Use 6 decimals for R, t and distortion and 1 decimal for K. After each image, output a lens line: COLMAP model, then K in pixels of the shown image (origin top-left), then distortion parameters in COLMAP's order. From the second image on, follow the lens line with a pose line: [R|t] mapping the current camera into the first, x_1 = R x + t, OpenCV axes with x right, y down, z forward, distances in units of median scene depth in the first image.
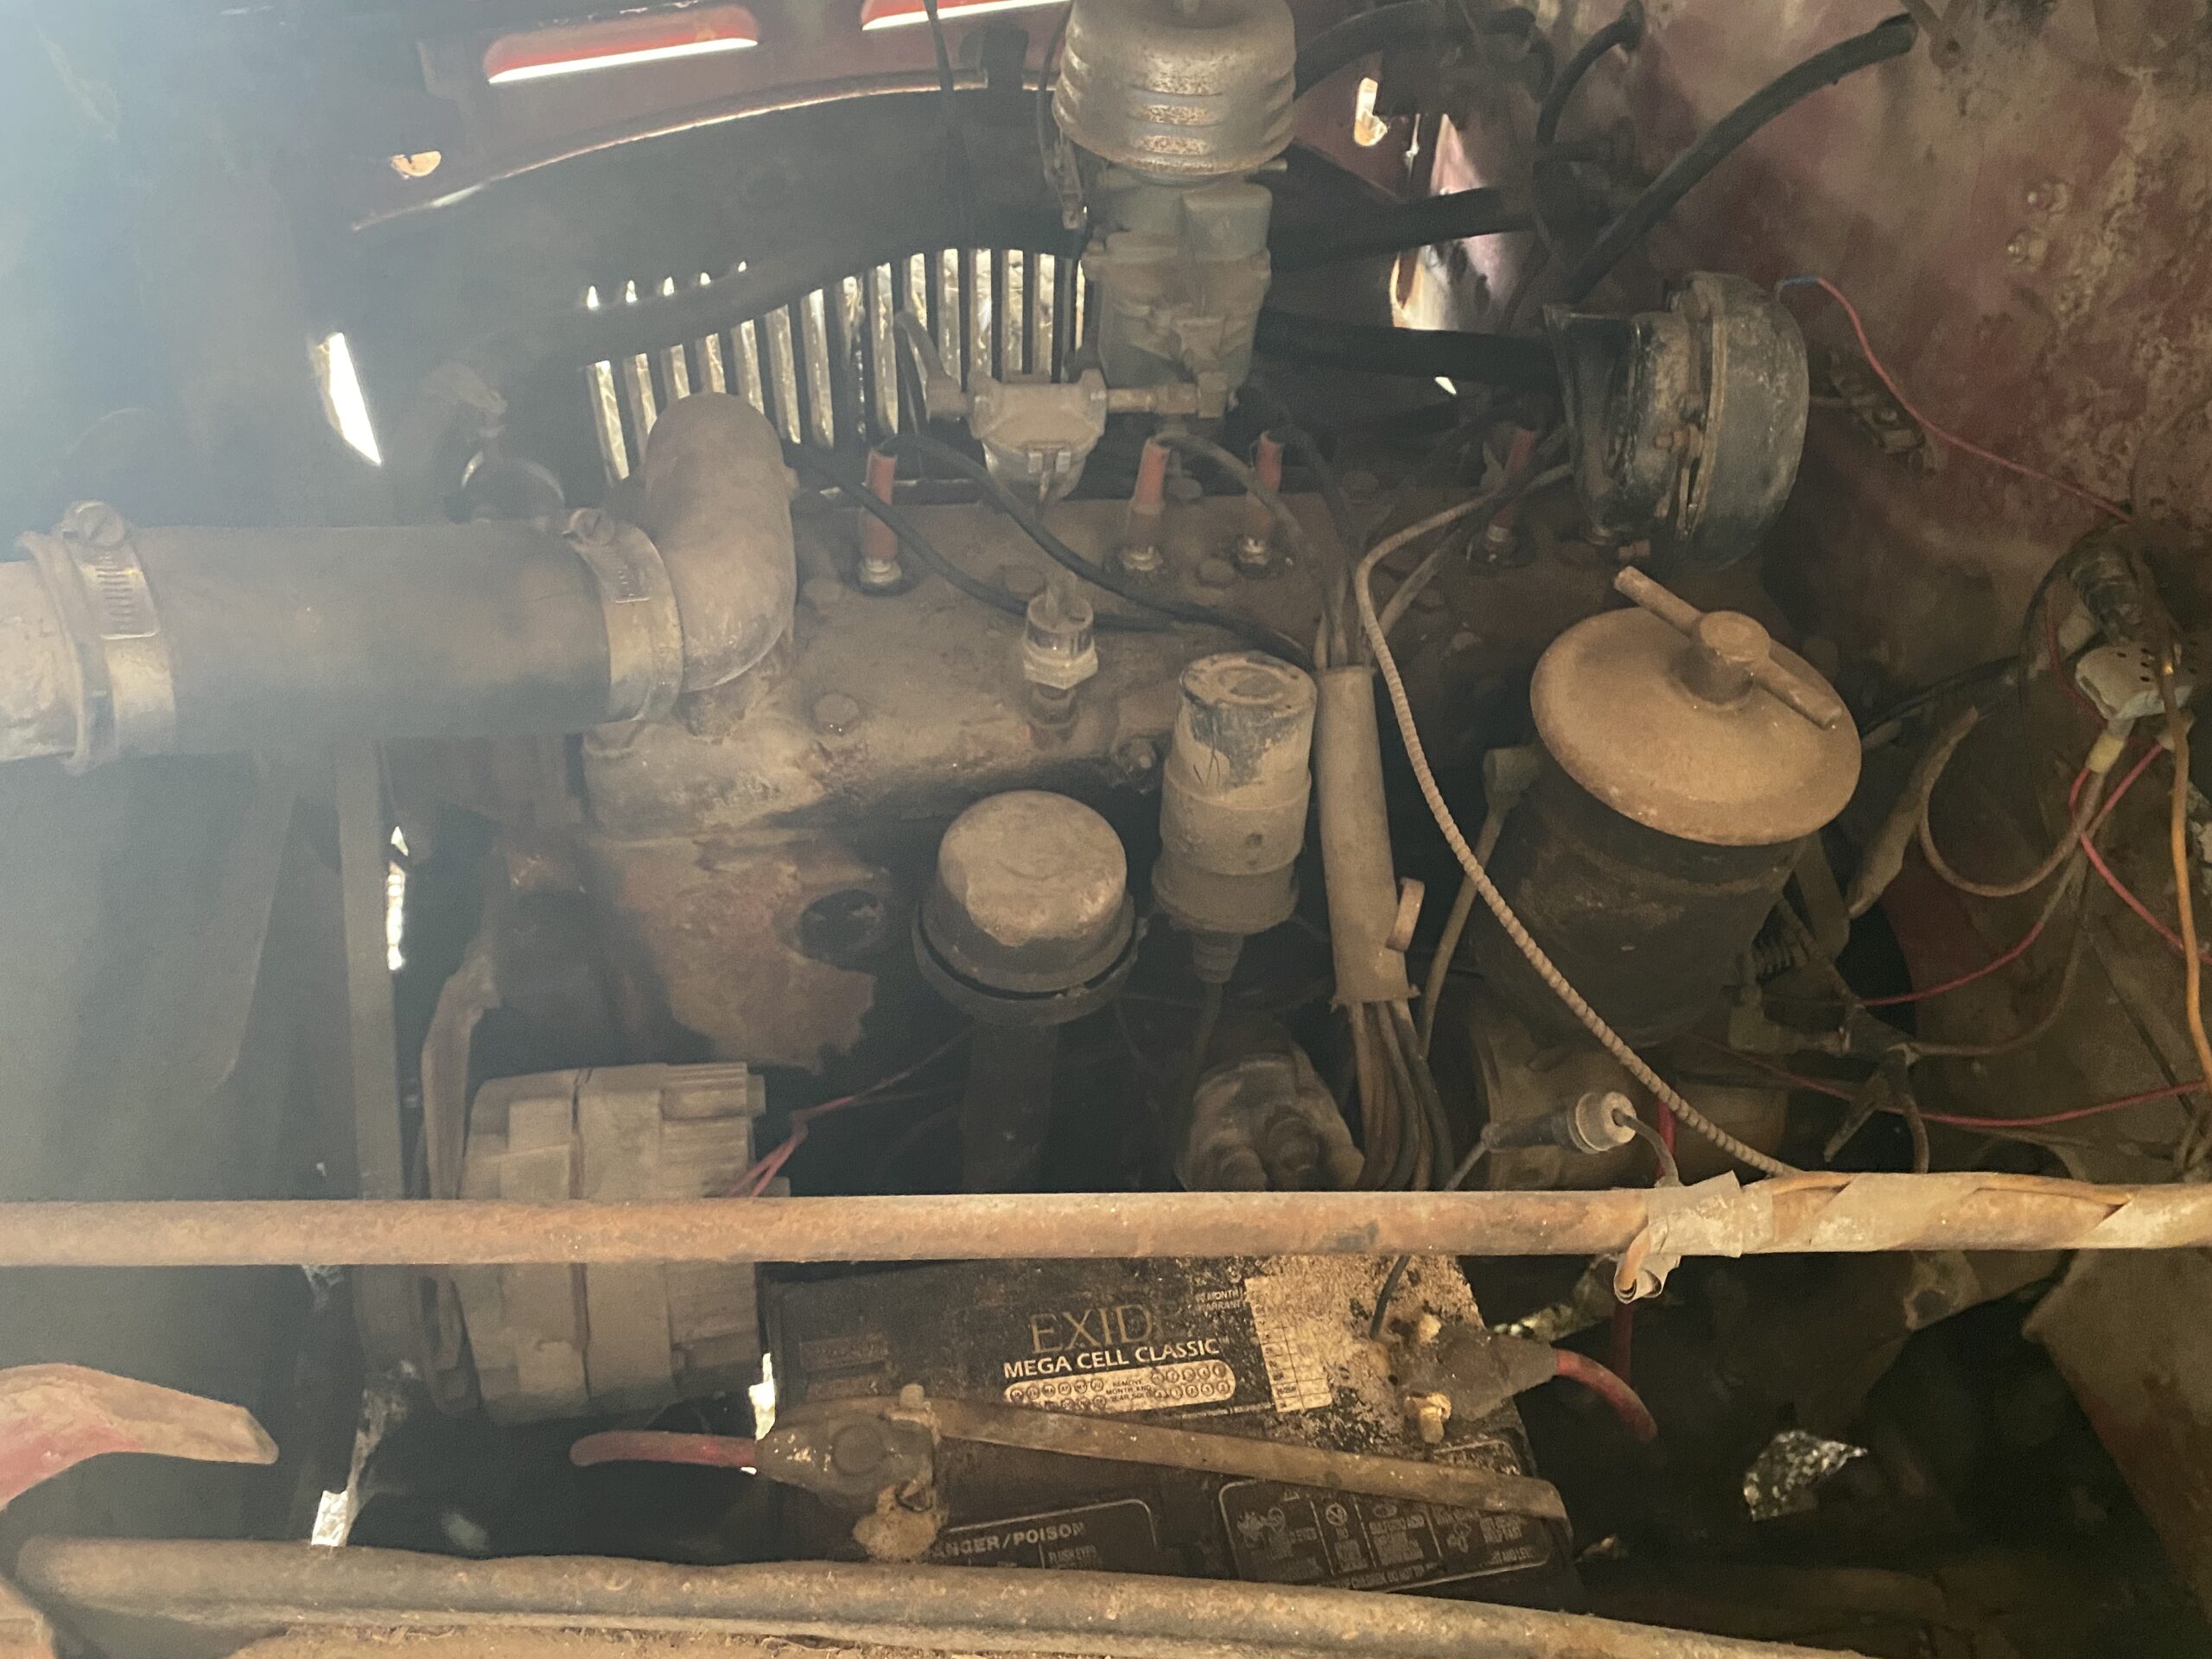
lens RADIAL K [[1663.3, 0, 1142.5], [0, 1663.3, 751.9], [0, 0, 1]] dist [0.151876, -0.274848]
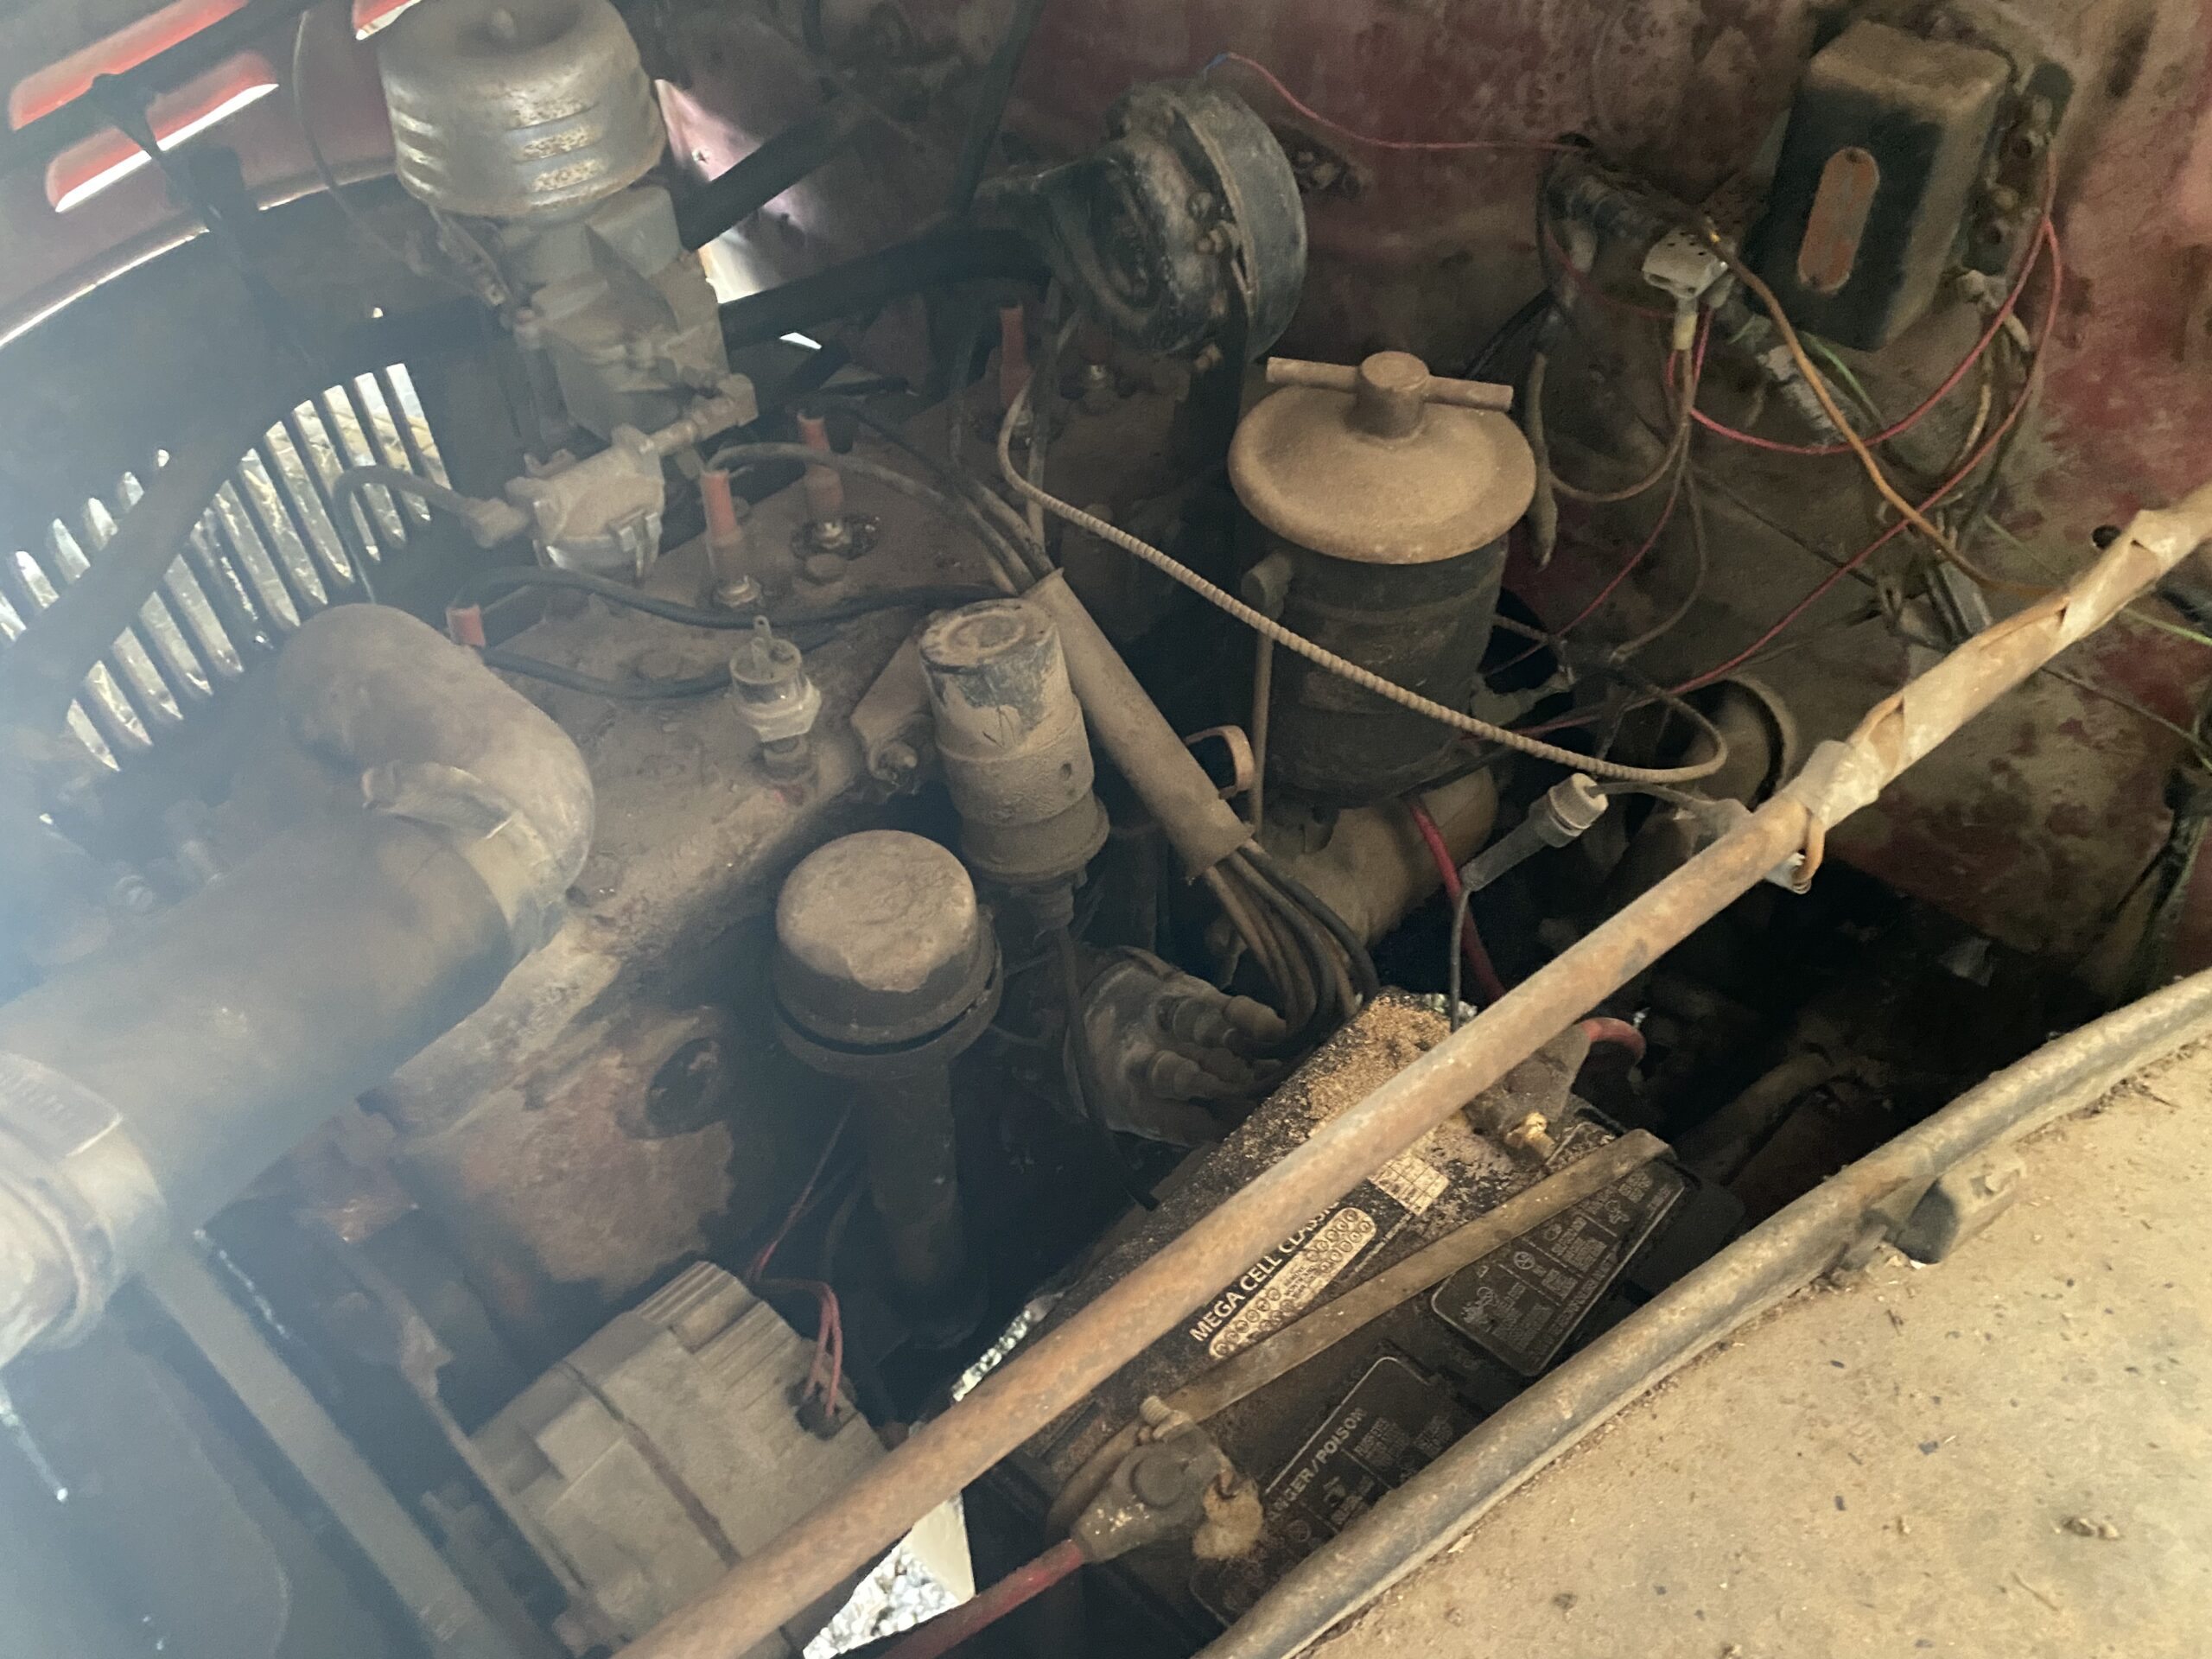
lens RADIAL K [[1663.3, 0, 1142.5], [0, 1663.3, 751.9], [0, 0, 1]] dist [0.151876, -0.274848]
pose [[0.819269, -0.483694, 0.307959, -0.234313], [0.474379, 0.873439, 0.109863, -0.052365], [-0.322123, 0.056082, 0.945035, 0.057946]]
